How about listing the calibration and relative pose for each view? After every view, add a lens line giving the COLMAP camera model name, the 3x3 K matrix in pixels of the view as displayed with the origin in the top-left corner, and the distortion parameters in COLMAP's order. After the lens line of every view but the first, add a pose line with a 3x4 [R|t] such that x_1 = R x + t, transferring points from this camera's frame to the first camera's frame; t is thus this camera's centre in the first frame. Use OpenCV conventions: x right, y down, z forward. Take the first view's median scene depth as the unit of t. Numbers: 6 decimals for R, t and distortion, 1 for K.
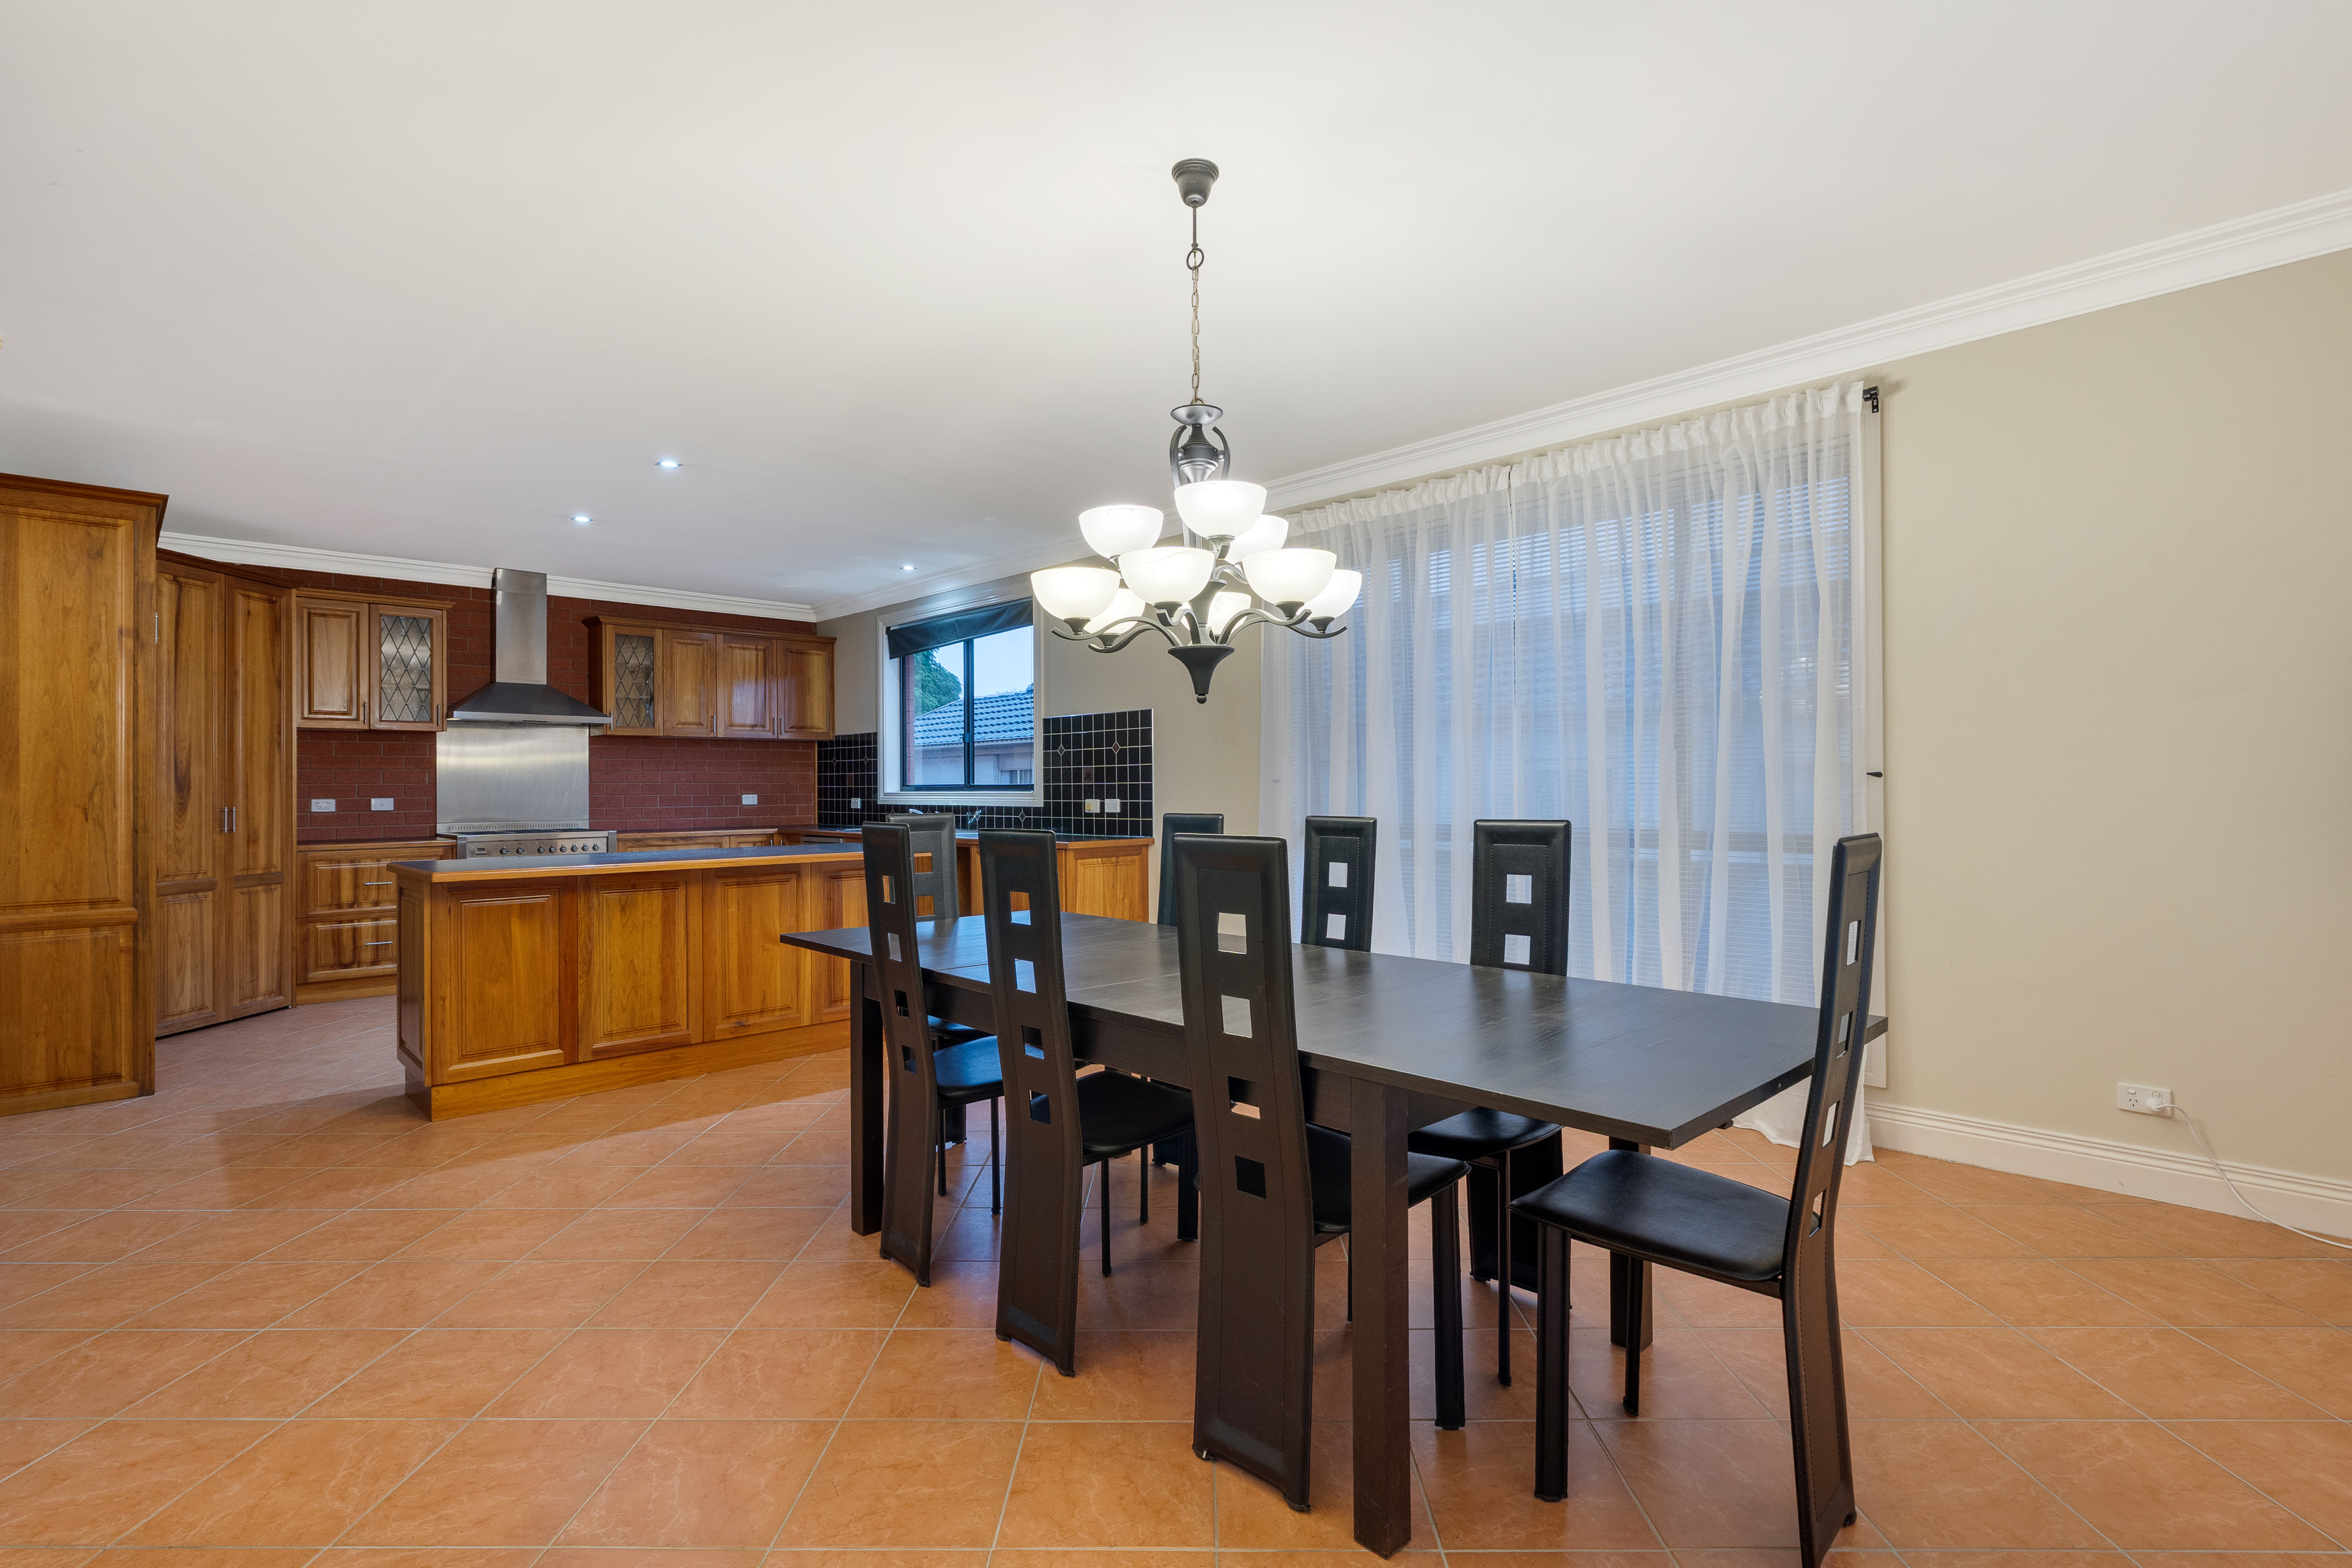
lens RADIAL K [[1060.4, 0, 1152.1], [0, 1060.4, 777.8], [0, 0, 1]] dist [-0.001826, -0.001771]
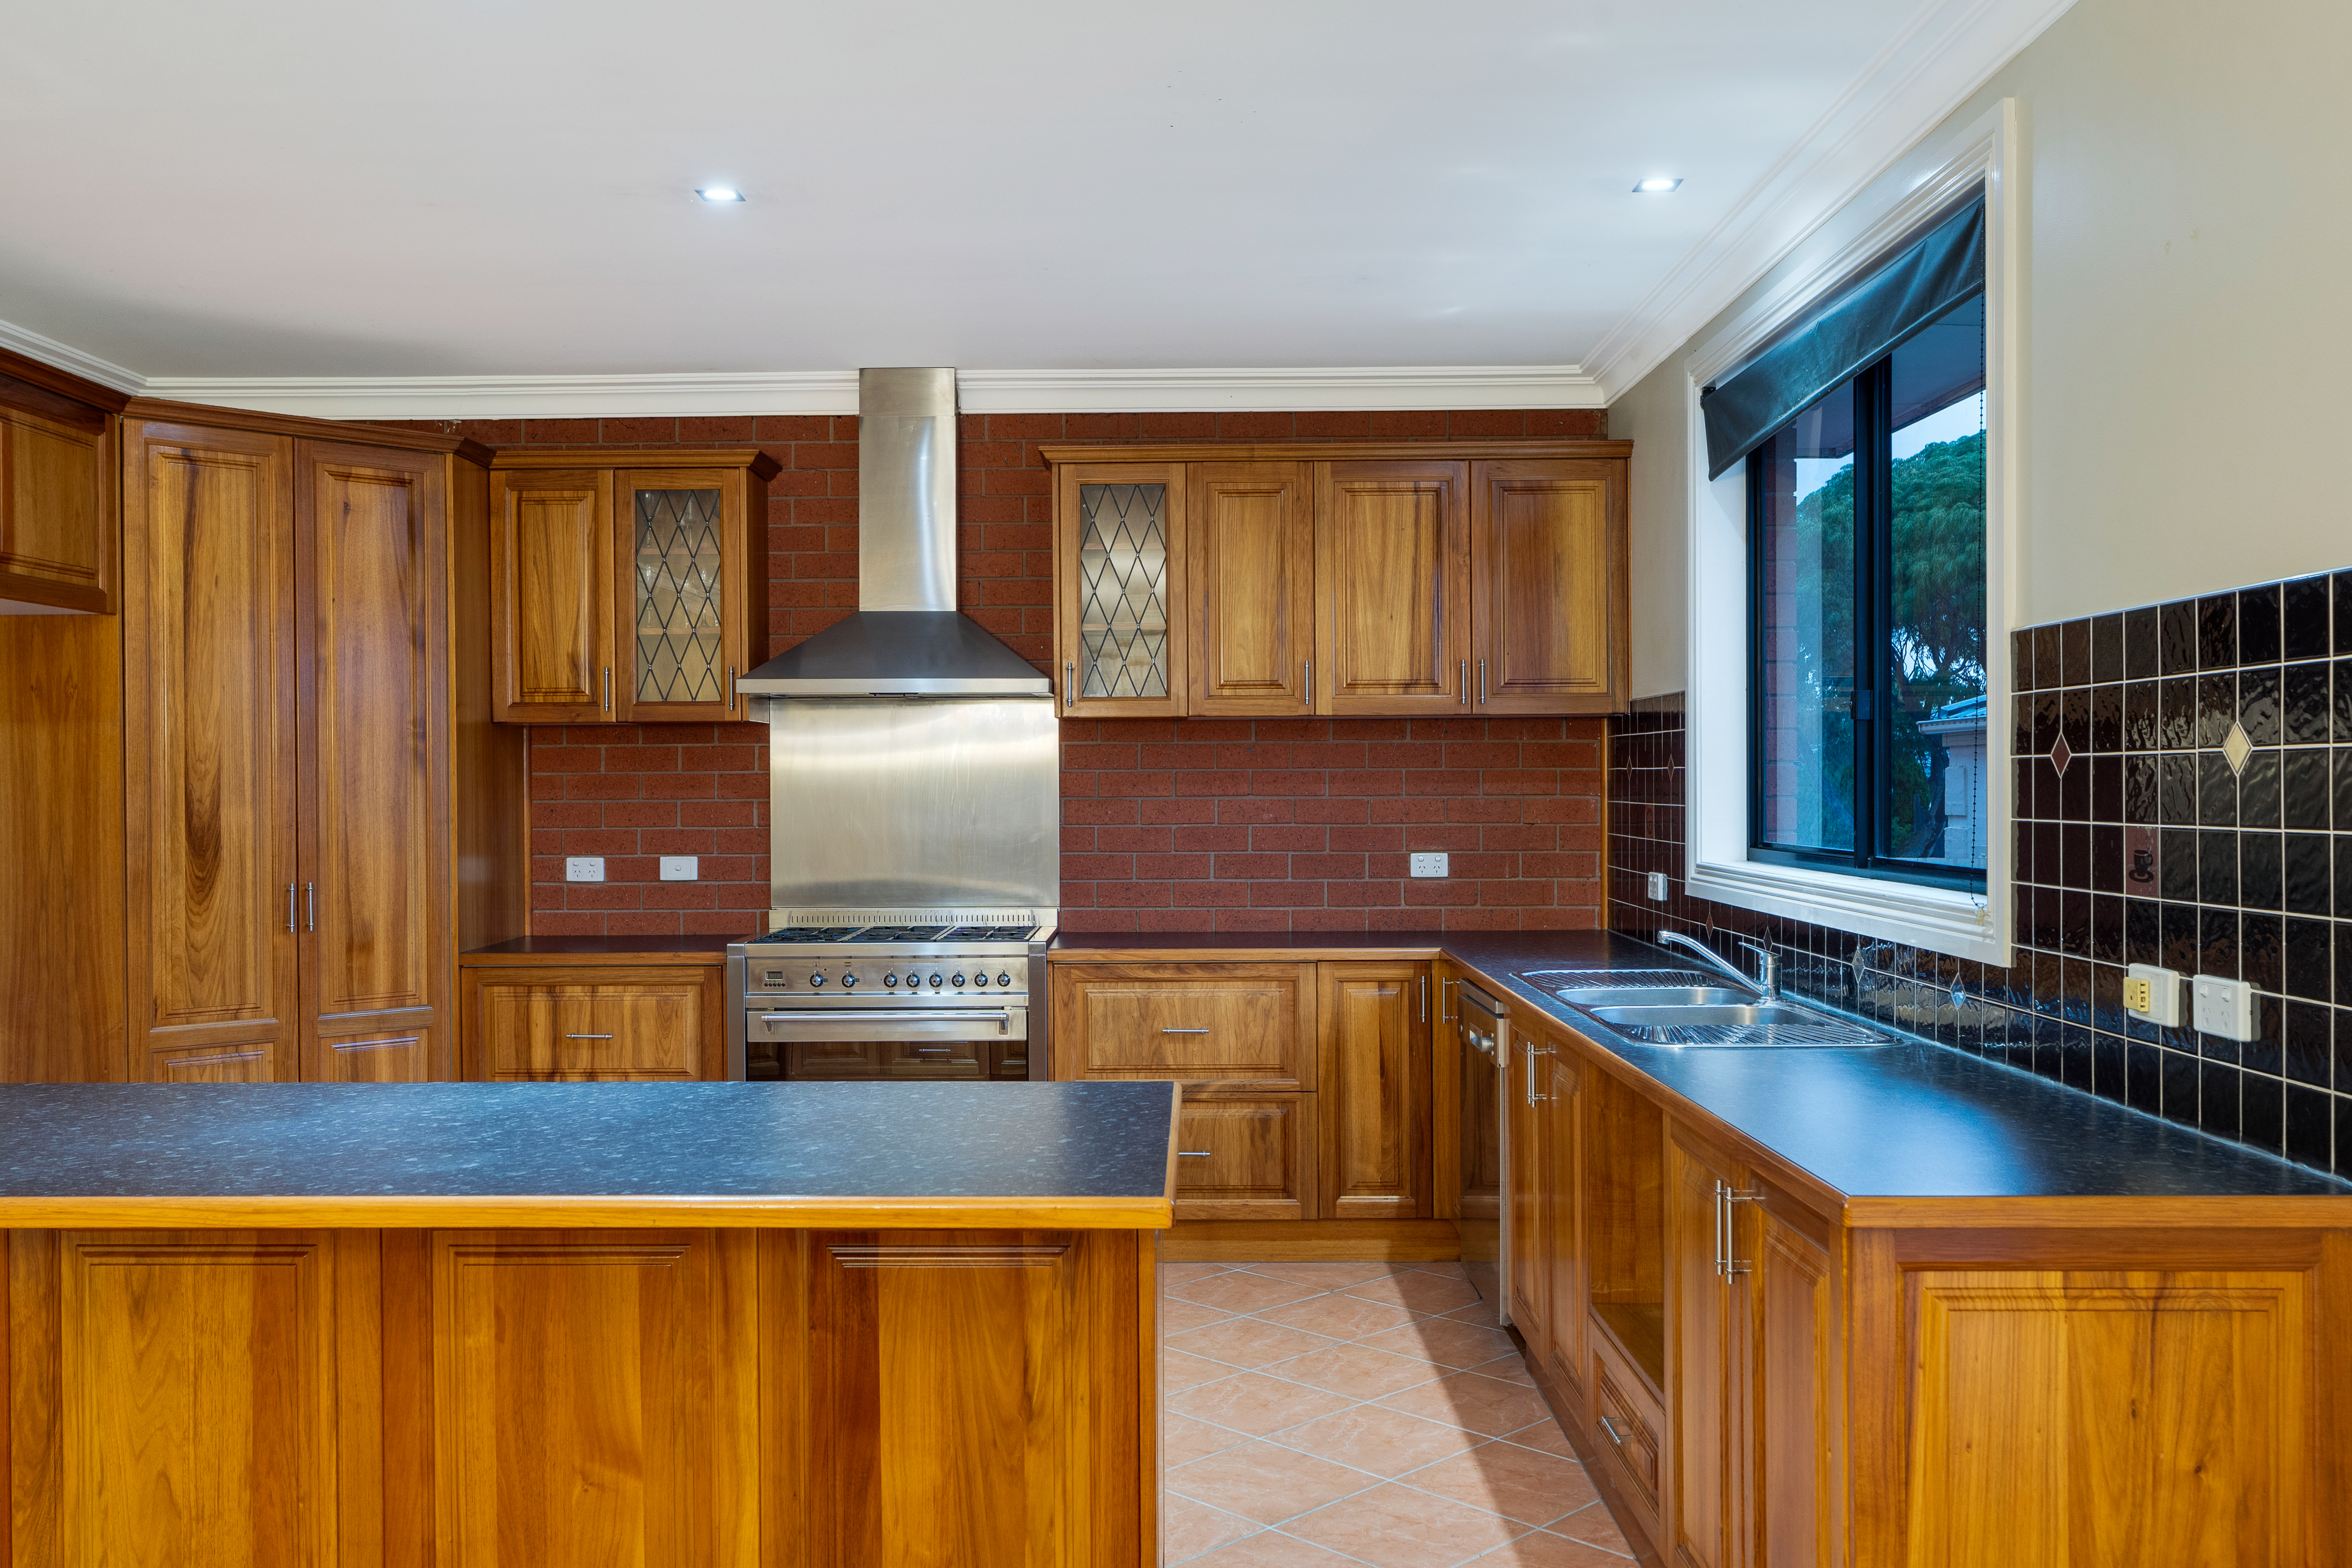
lens RADIAL K [[1948.0, 0, 1143.2], [0, 1948.0, 800.3], [0, 0, 1]] dist [0.002489, -0.011087]
pose [[0.714753, 0.009814, -0.699308, 0.082058], [0.005369, 0.999795, 0.019518, -0.025373], [0.699356, -0.017705, 0.714554, 0.513968]]
